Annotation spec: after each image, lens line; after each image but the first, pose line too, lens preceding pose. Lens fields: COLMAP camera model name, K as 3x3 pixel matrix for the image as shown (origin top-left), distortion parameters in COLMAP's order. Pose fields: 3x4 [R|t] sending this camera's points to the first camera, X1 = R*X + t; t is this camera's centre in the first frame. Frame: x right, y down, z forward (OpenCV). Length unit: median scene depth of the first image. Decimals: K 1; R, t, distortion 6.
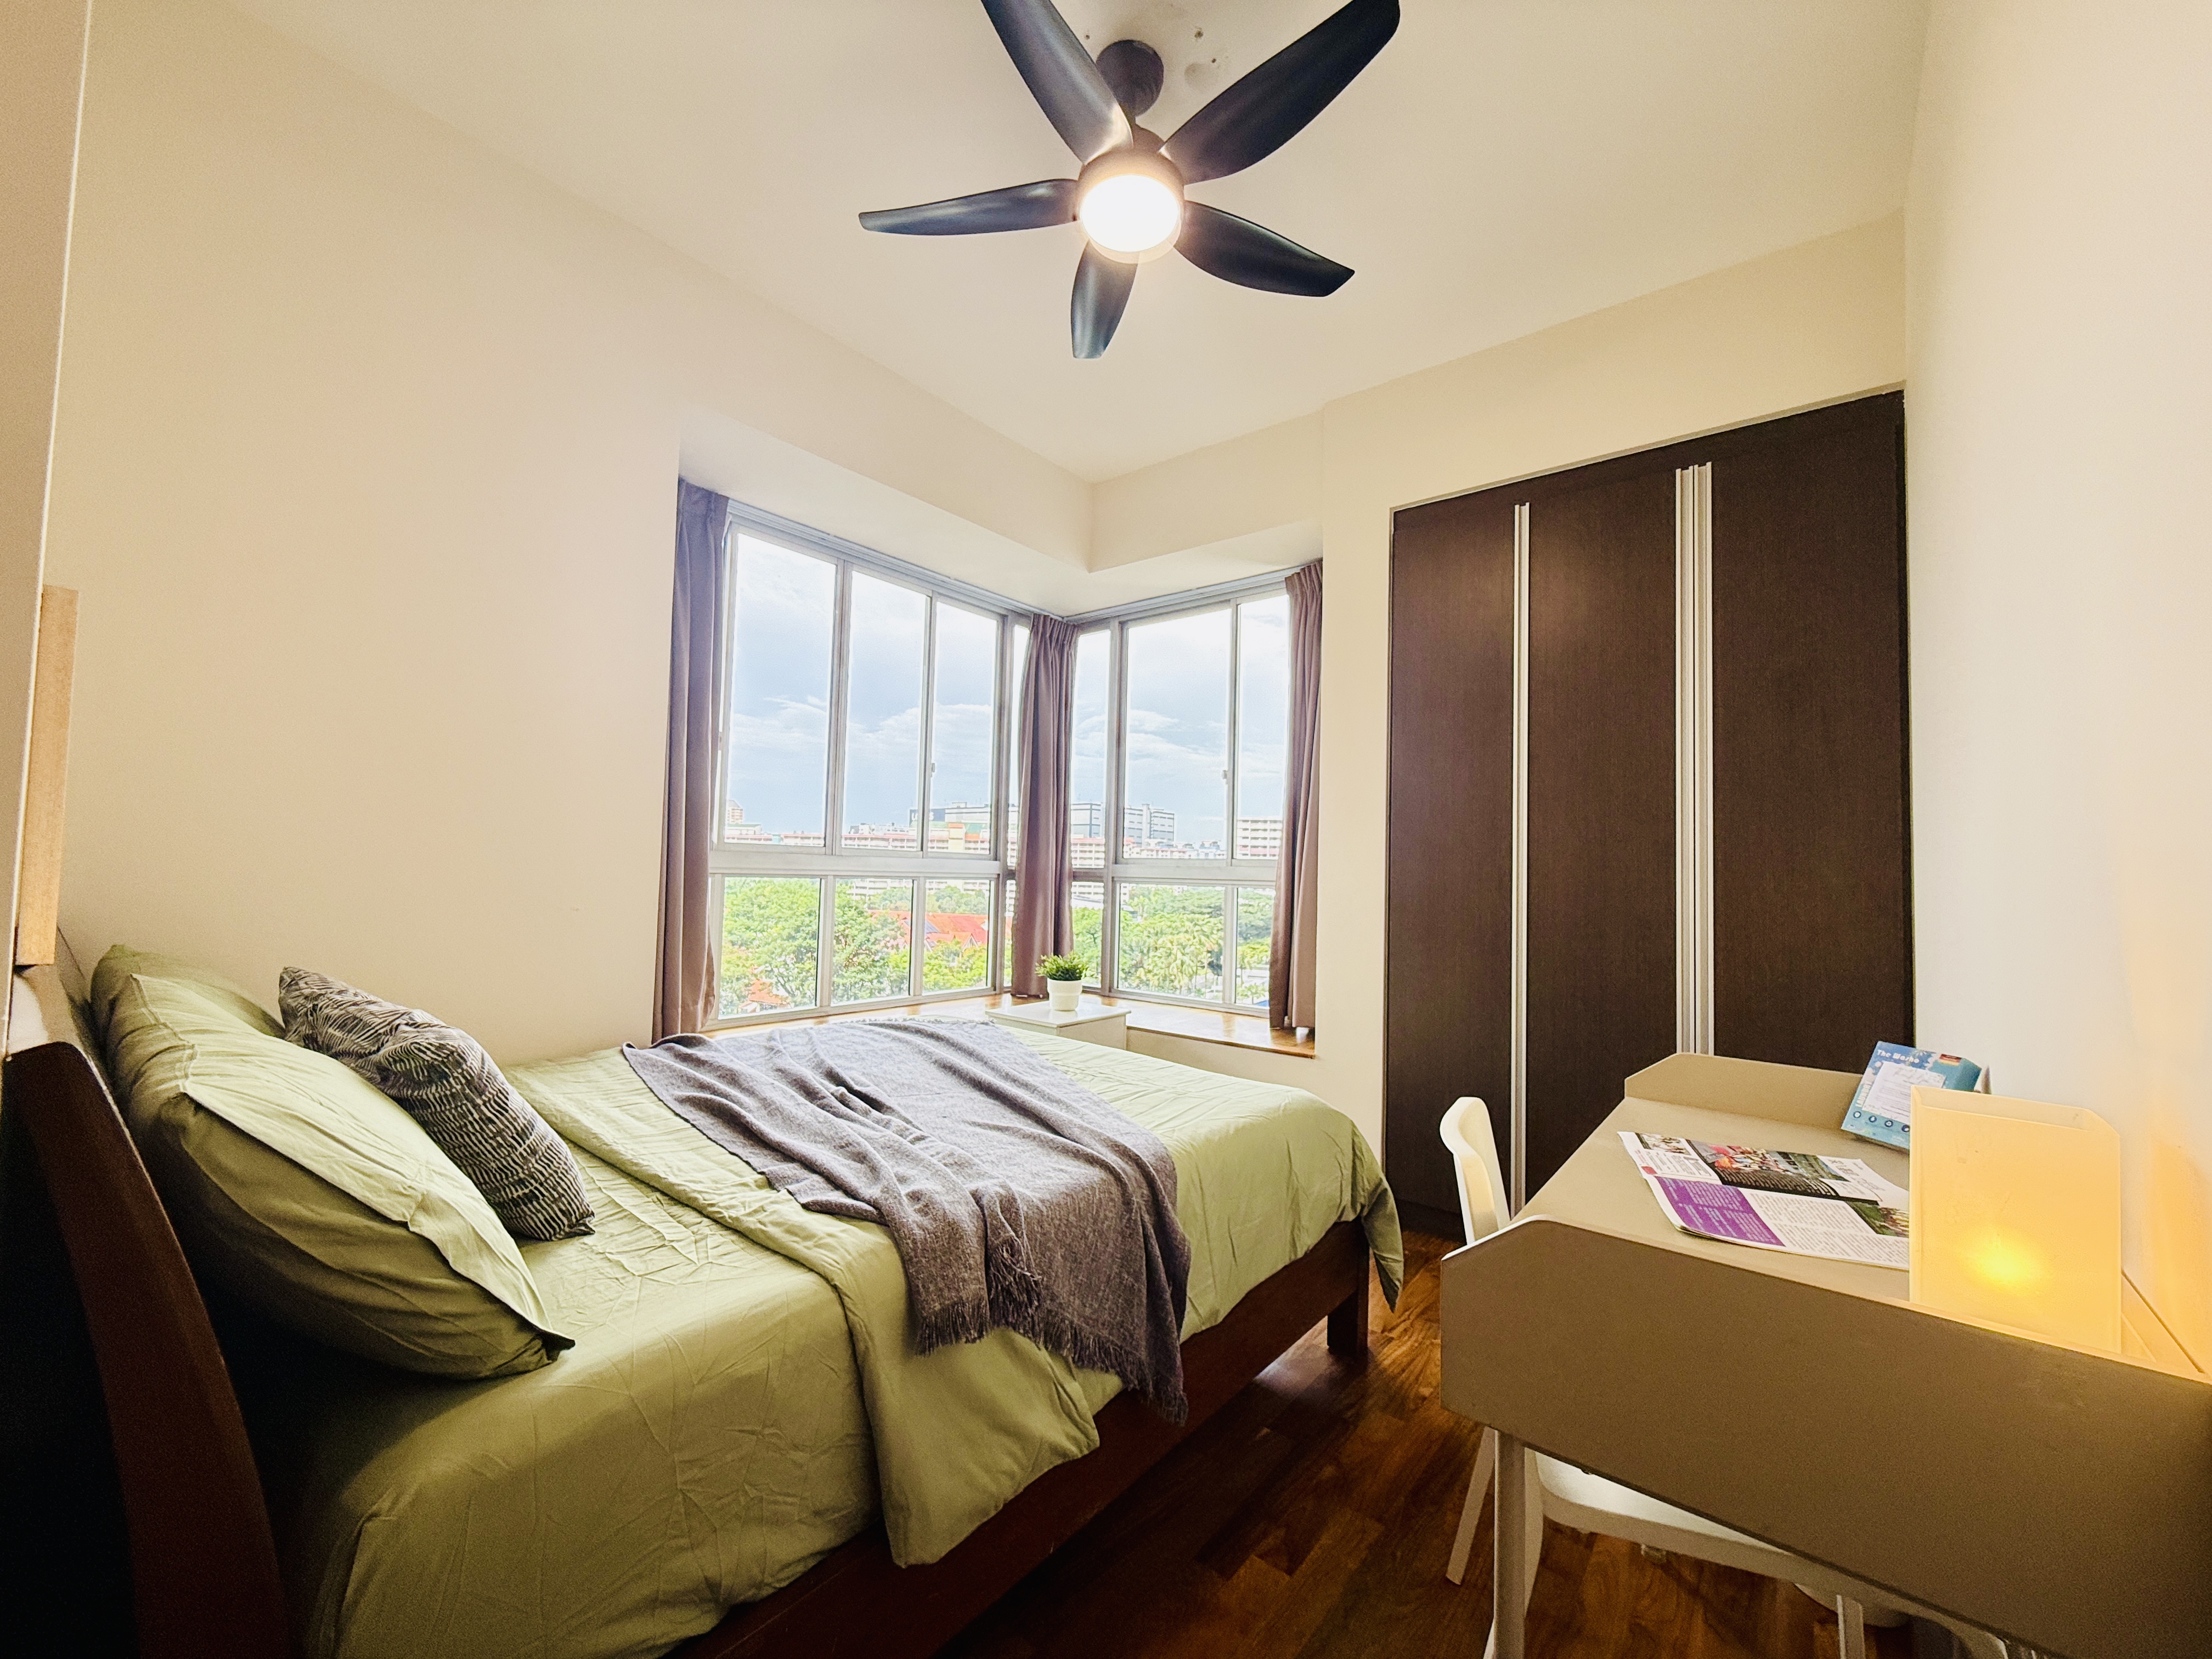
lens RADIAL K [[878.6, 0, 1110.0], [0, 878.6, 832.8], [0, 0, 1]] dist [-0.000402, -0.000353]
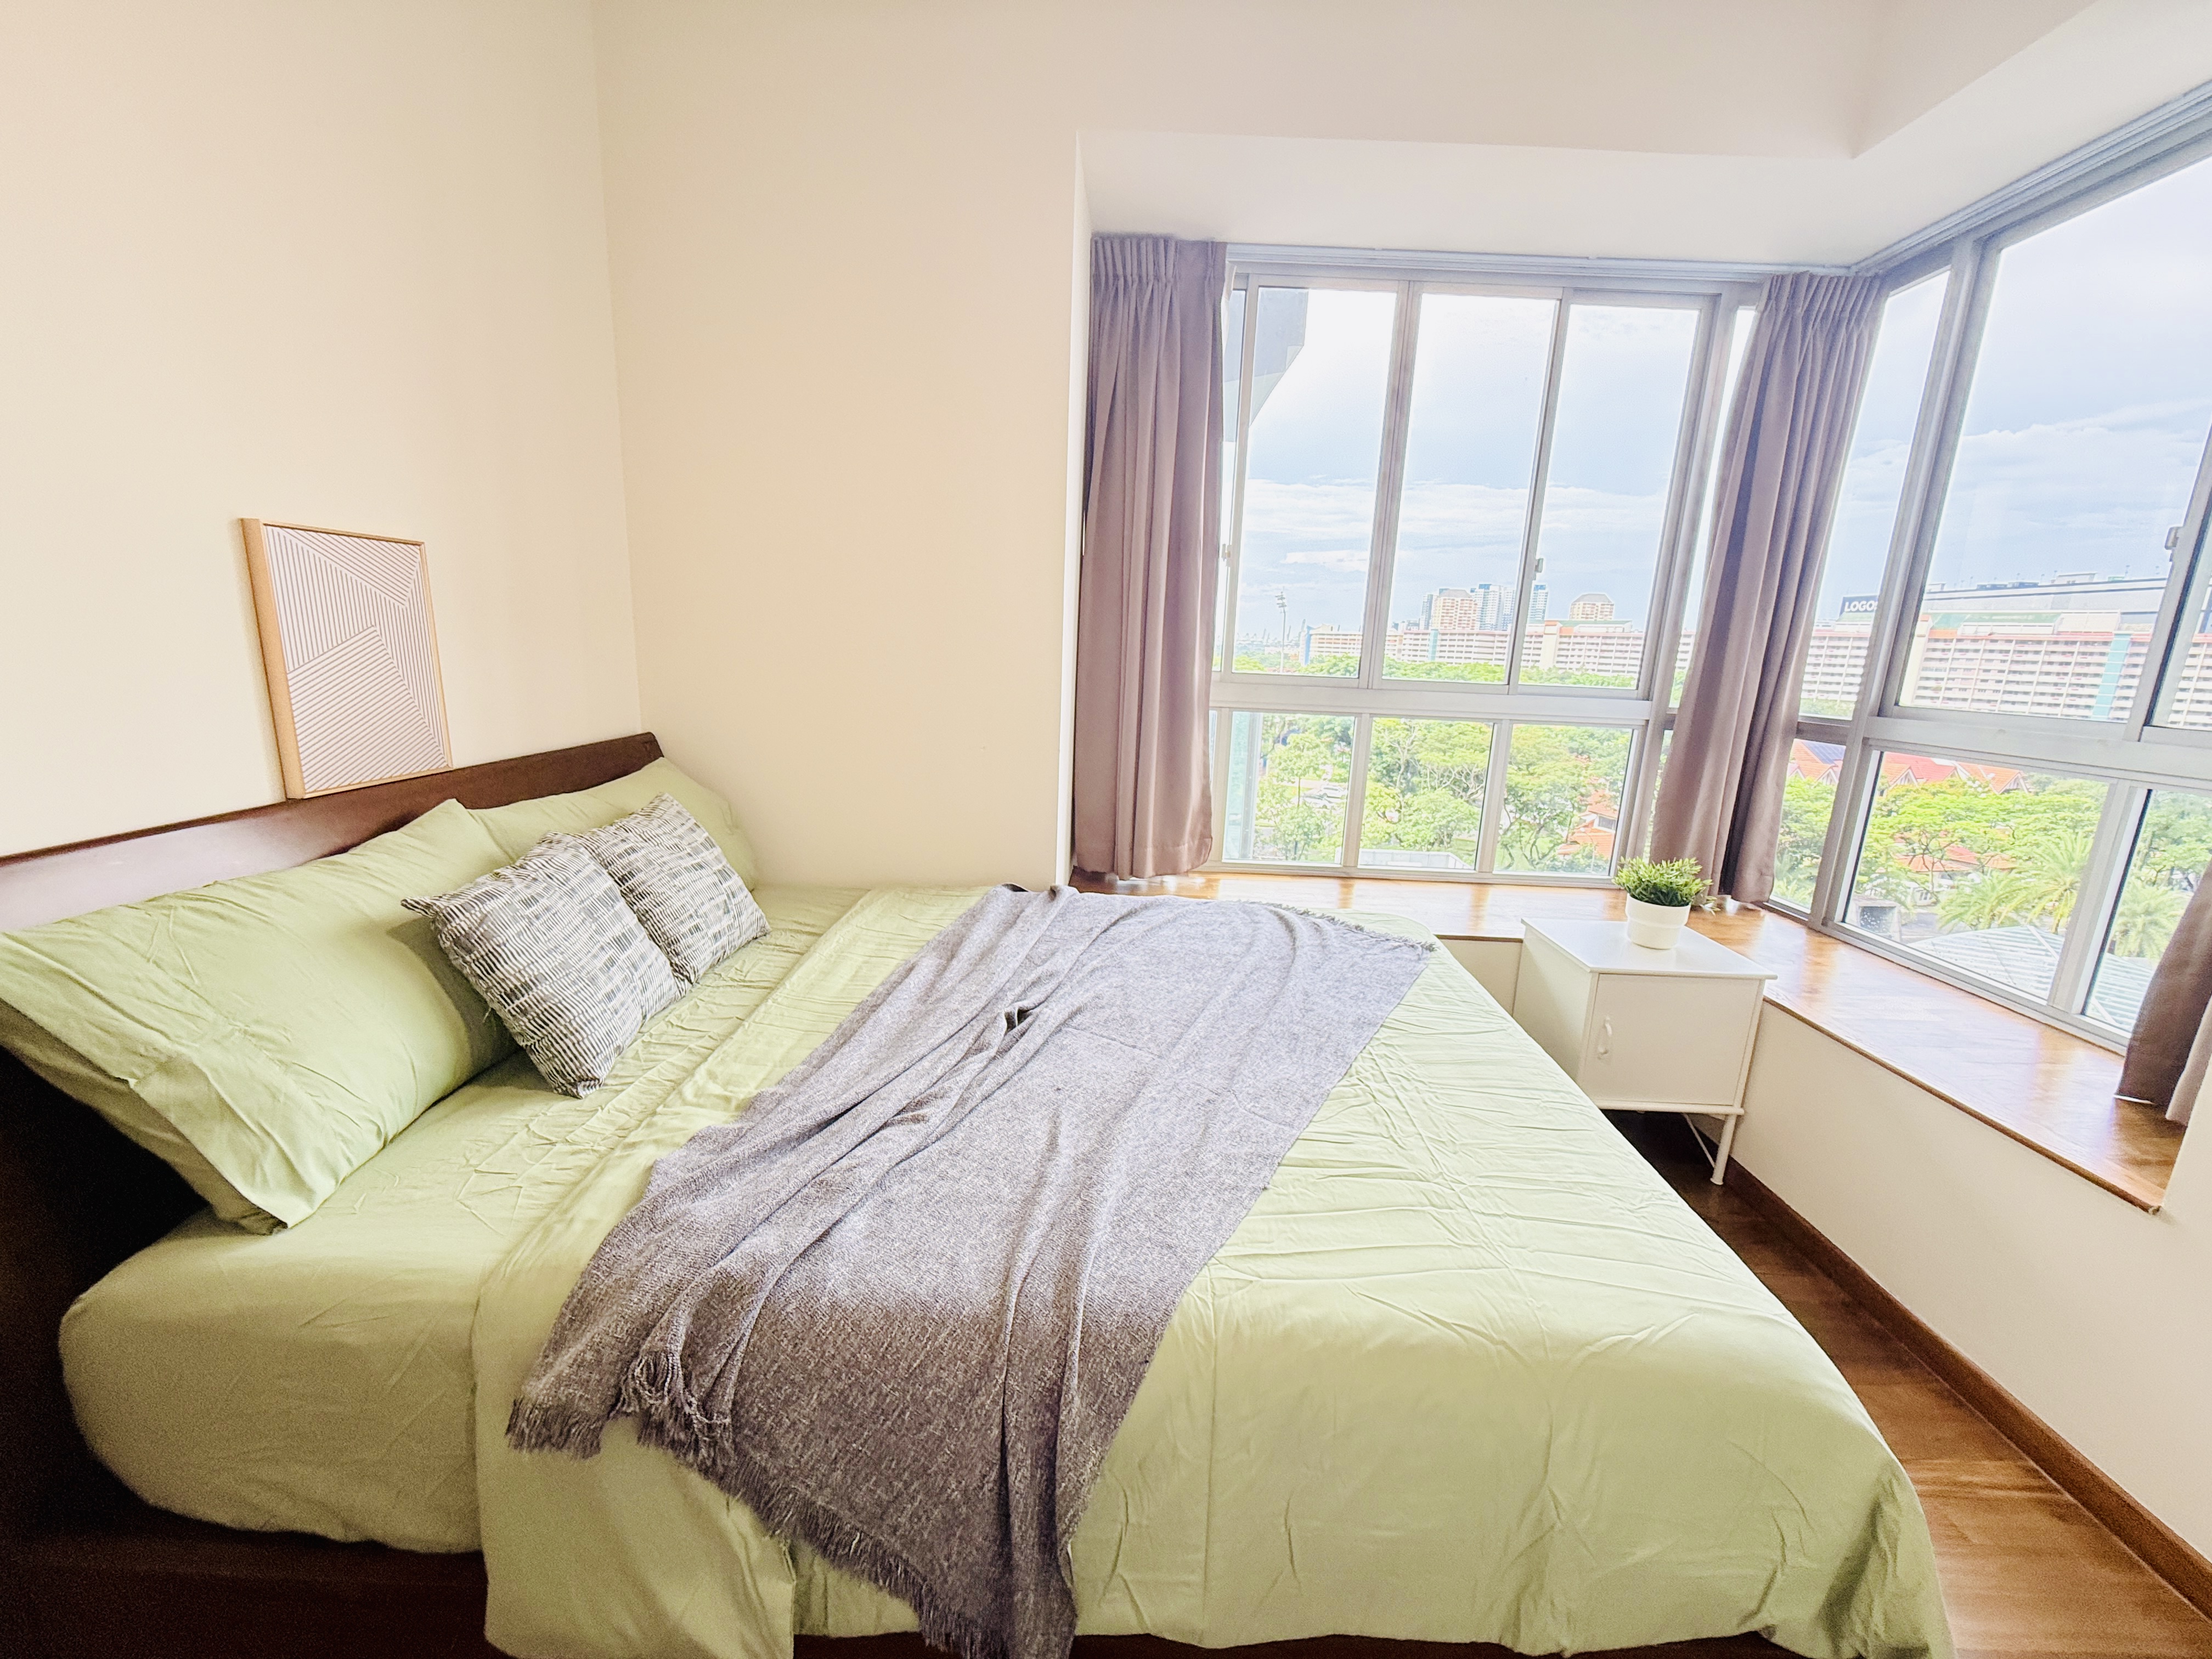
lens RADIAL K [[878.6, 0, 1110.0], [0, 878.6, 832.8], [0, 0, 1]] dist [-0.000402, -0.000353]
pose [[0.618046, 0.167247, -0.768145, 0.216115], [0.009127, 0.975516, 0.219741, -0.030361], [0.786089, -0.142821, 0.601387, 0.356268]]
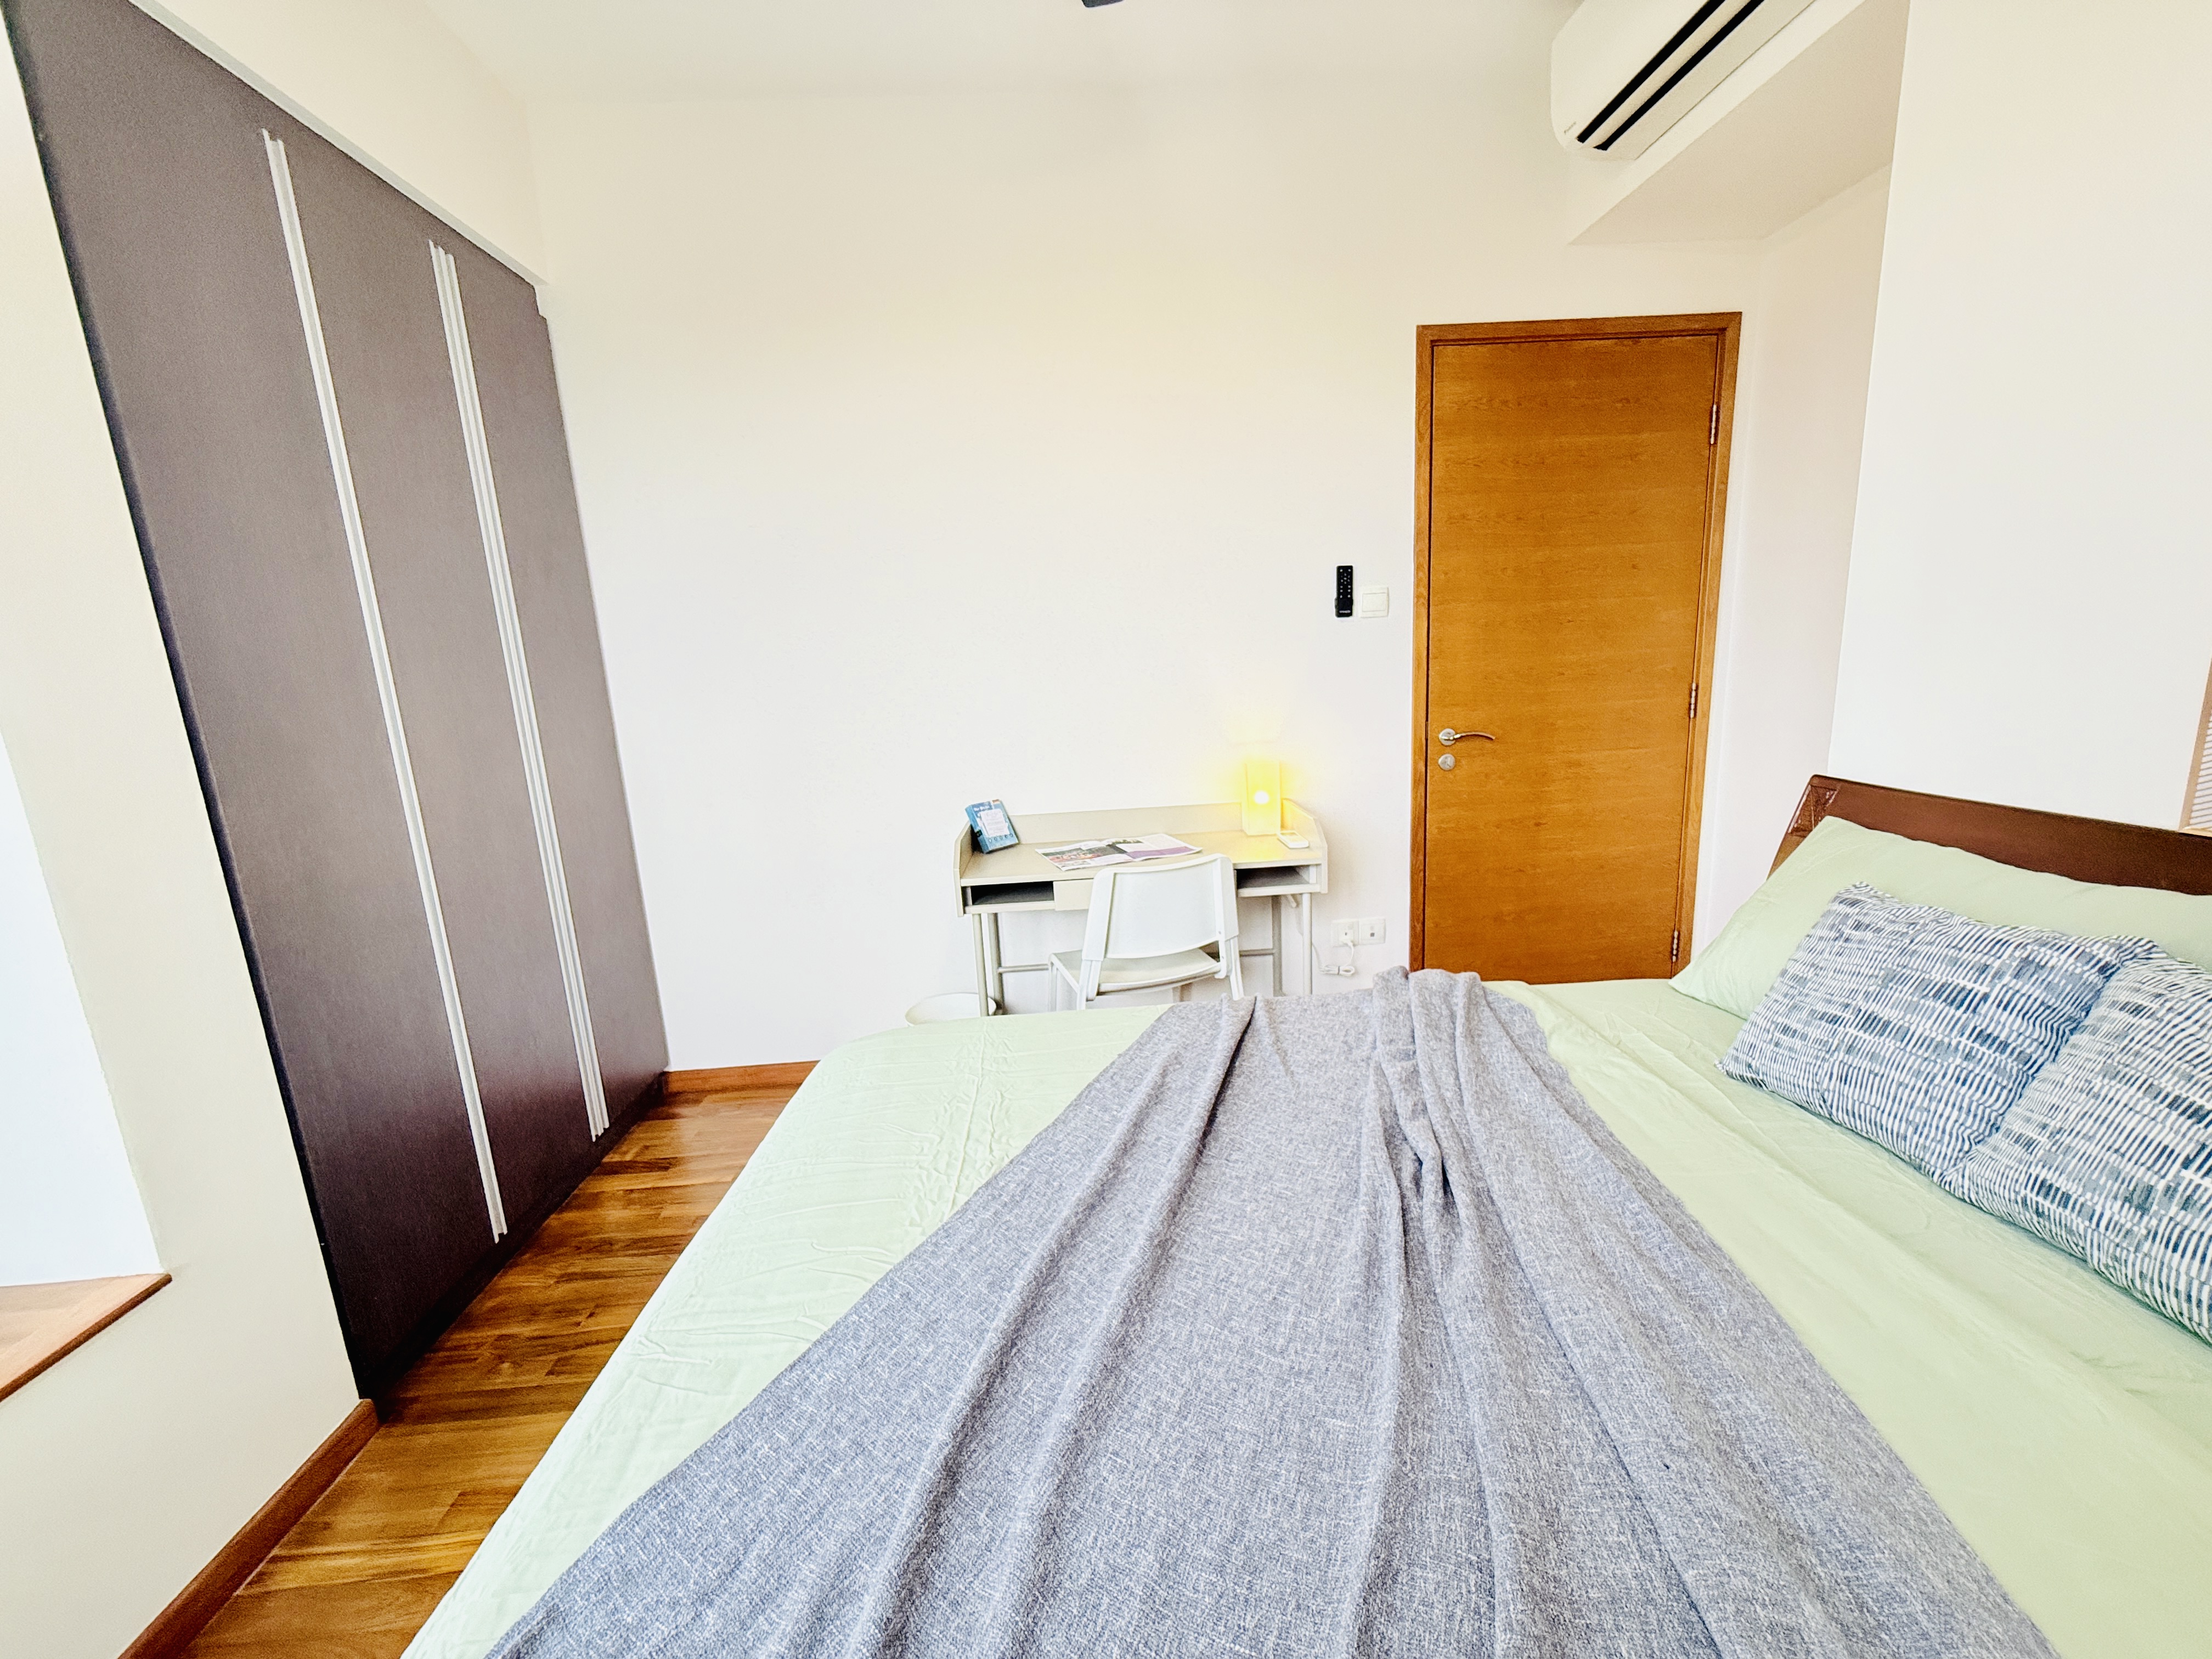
lens RADIAL K [[878.6, 0, 1110.0], [0, 878.6, 832.8], [0, 0, 1]] dist [-0.000402, -0.000353]
pose [[-0.665394, -0.137269, 0.733763, -0.338737], [0.002785, 0.982484, 0.186324, -0.027671], [-0.746487, 0.126022, -0.653357, 0.911322]]
